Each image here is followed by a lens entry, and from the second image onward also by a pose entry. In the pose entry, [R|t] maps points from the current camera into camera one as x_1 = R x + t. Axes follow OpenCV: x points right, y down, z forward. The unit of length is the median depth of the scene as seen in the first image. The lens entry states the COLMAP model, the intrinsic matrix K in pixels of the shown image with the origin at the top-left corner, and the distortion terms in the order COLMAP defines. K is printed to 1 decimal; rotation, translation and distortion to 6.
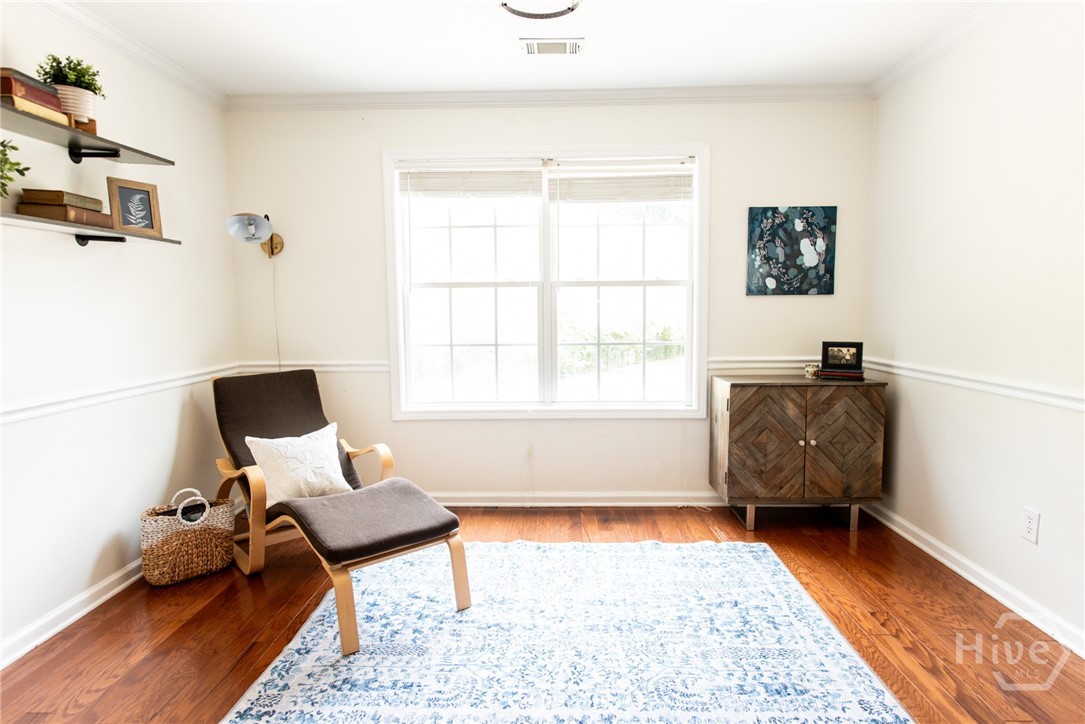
lens RADIAL K [[634.3, 0, 542.5], [0, 634.3, 362.0], [0, 0, 1]] dist [-0.007328, -0.001134]
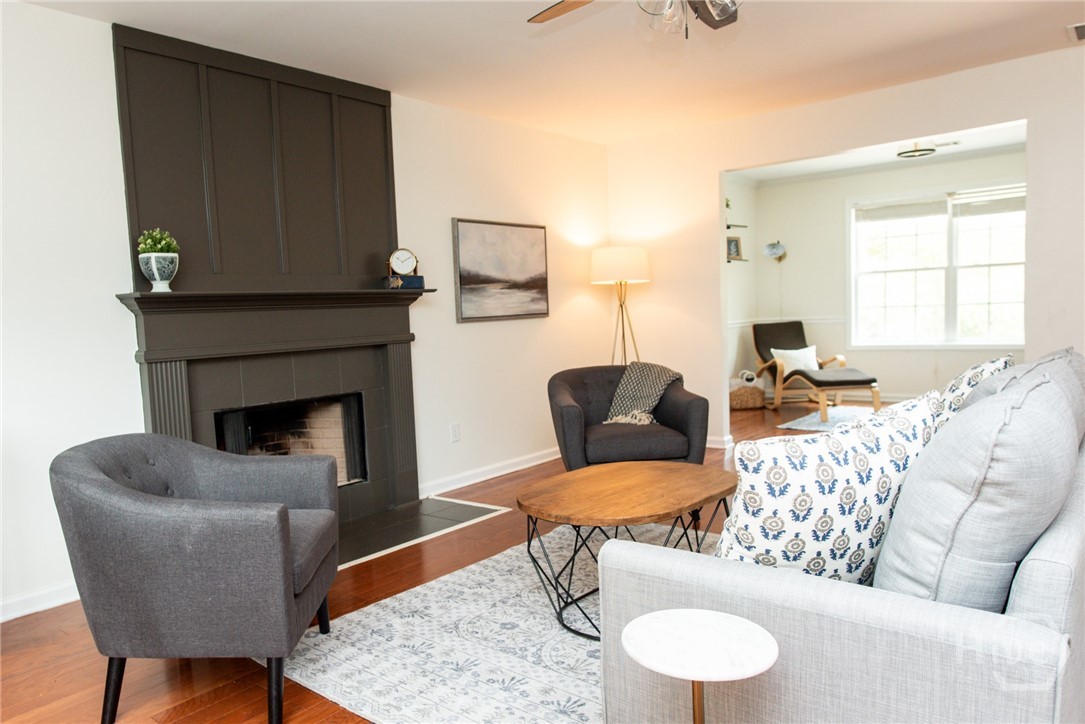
lens RADIAL K [[757.1, 0, 461.0], [0, 757.1, 365.9], [0, 0, 1]] dist [-0.011729, 0.000834]
pose [[0.757229, 0.021146, -0.652807, 0.332763], [-0.024276, 0.999696, 0.004223, 0.157663], [0.652698, 0.012650, 0.757513, -1.333081]]
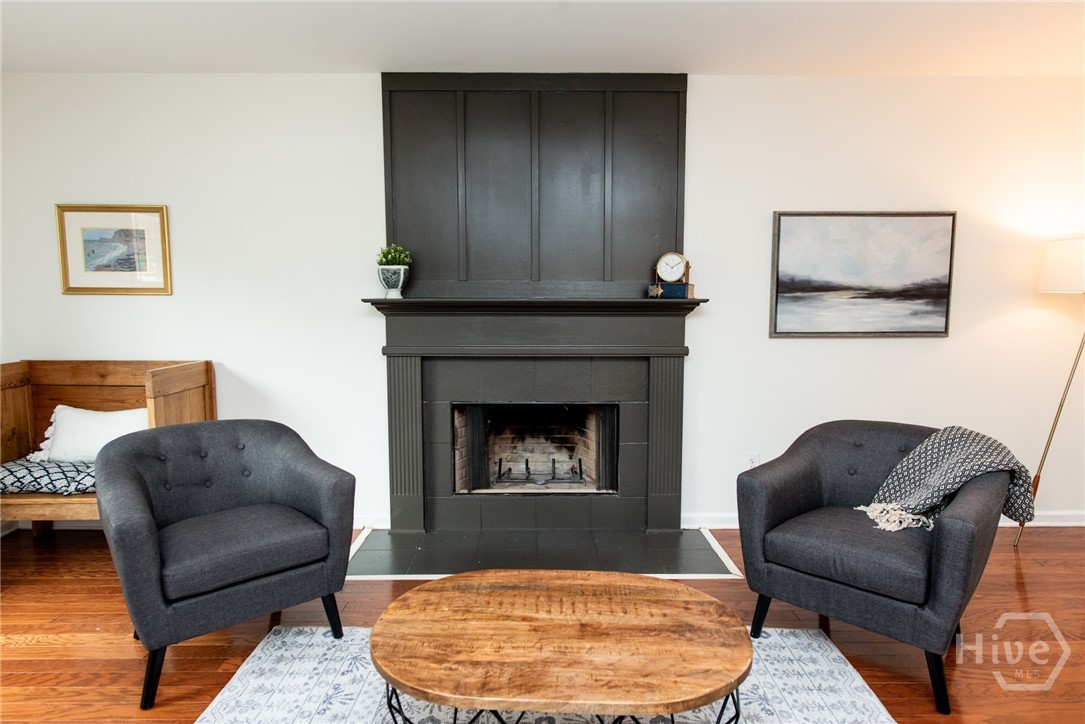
lens RADIAL K [[634.3, 0, 542.5], [0, 634.3, 362.0], [0, 0, 1]] dist [-0.007328, -0.001134]
pose [[0.038561, 0.111495, -0.993017, 0.379500], [-0.094453, 0.989713, 0.107456, 0.054241], [0.994782, 0.089650, 0.048696, -0.705391]]
